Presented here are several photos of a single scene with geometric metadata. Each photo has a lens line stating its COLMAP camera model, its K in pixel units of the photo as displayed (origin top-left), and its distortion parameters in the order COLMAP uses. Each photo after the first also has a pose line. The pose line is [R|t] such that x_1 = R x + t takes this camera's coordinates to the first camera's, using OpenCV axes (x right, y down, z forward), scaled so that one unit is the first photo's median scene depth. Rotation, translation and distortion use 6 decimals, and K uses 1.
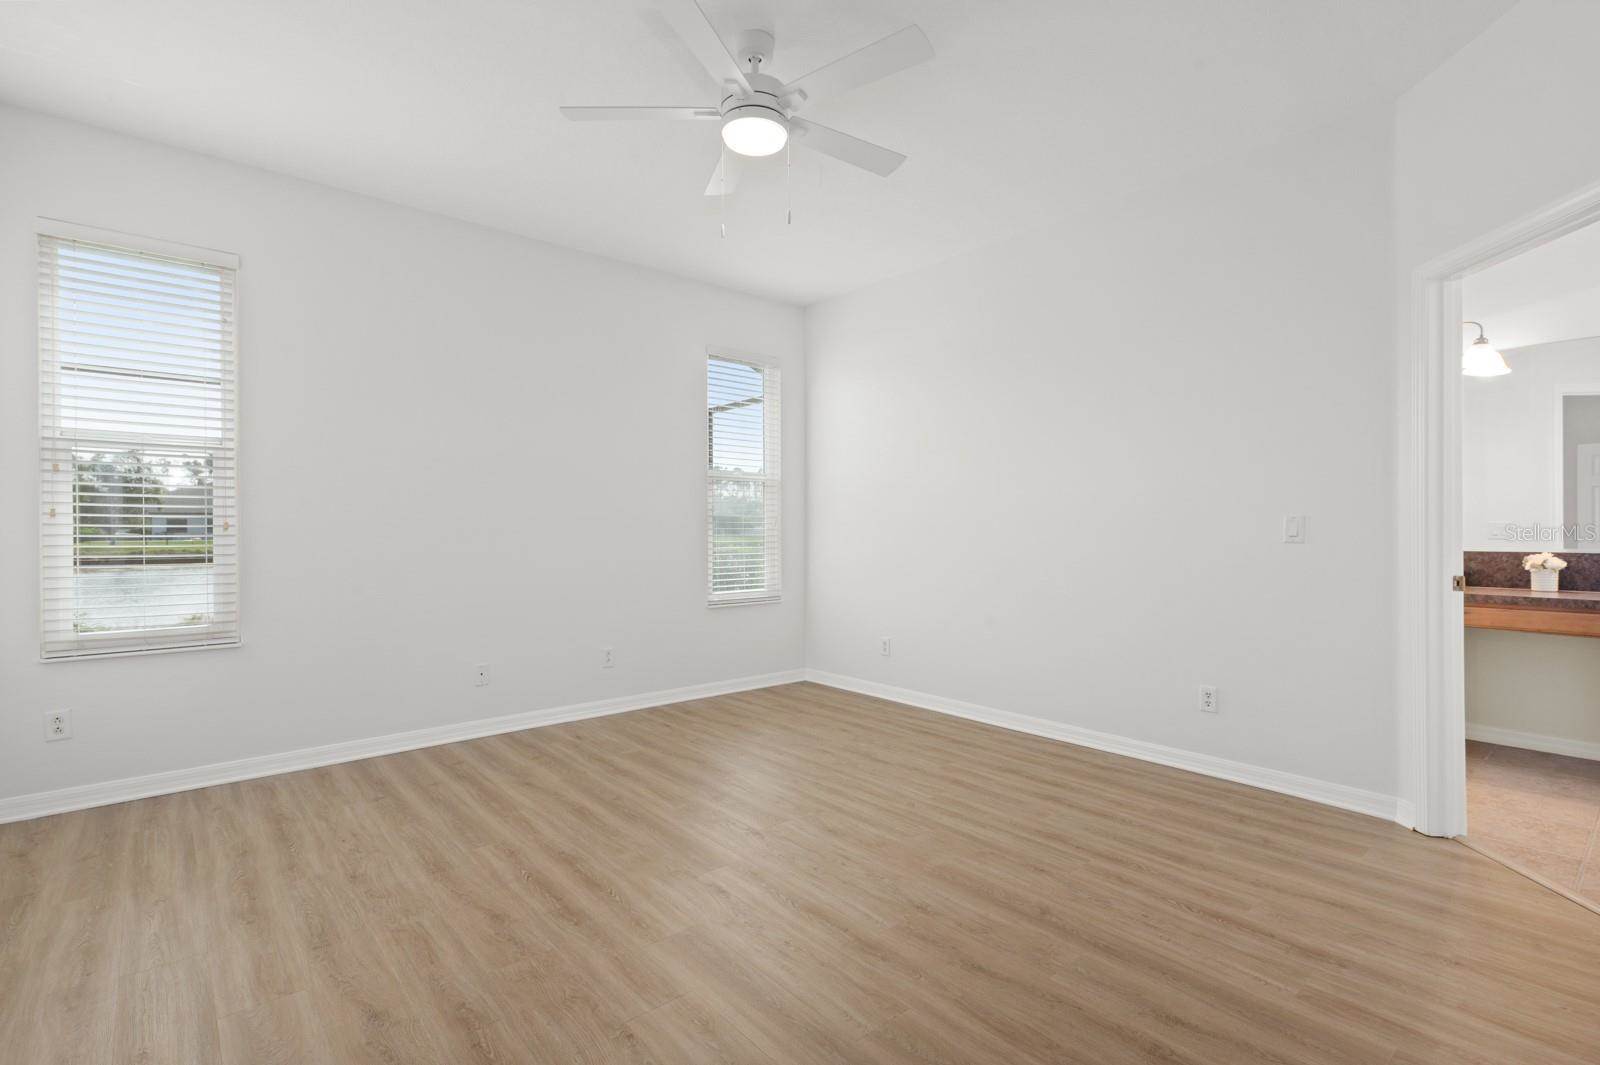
lens RADIAL K [[761.8, 0, 798.4], [0, 761.8, 534.7], [0, 0, 1]] dist [0.009651, -0.001092]
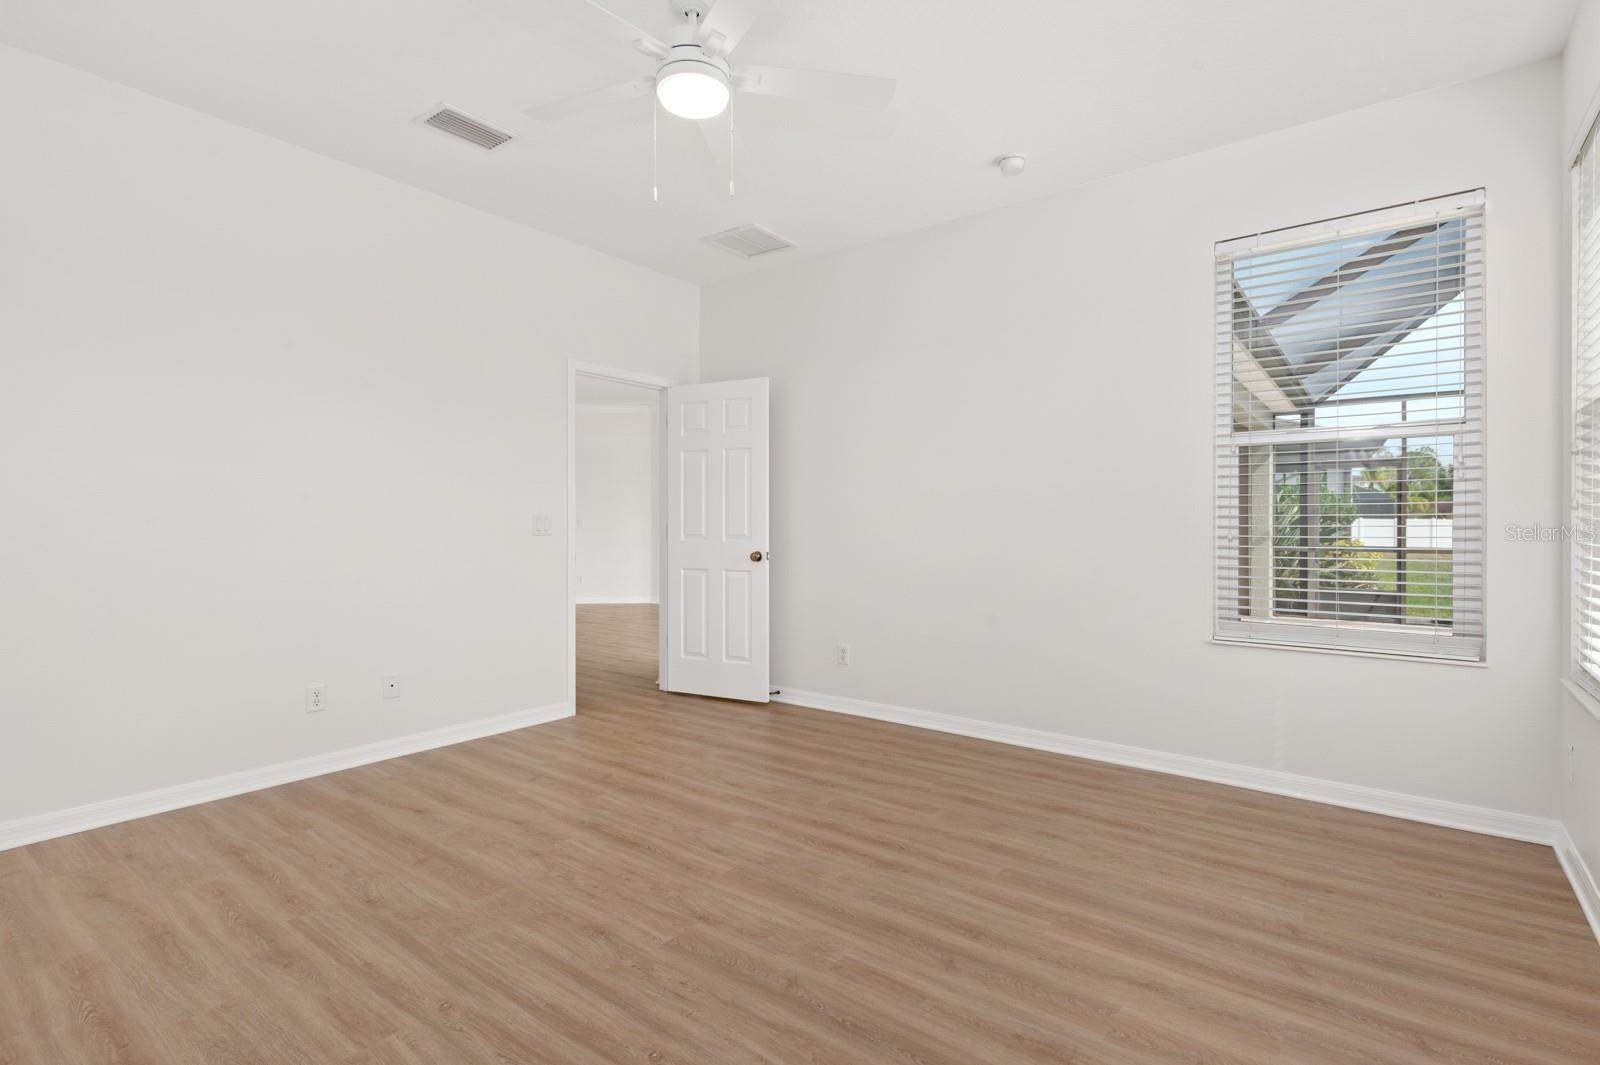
lens RADIAL K [[761.8, 0, 797.5], [0, 761.8, 528.3], [0, 0, 1]] dist [0.009651, -0.001092]
pose [[-0.978204, 0.002078, -0.207636, 0.010605], [-0.000815, 0.999904, 0.013846, -0.013748], [0.207645, 0.013714, -0.978108, 1.824297]]
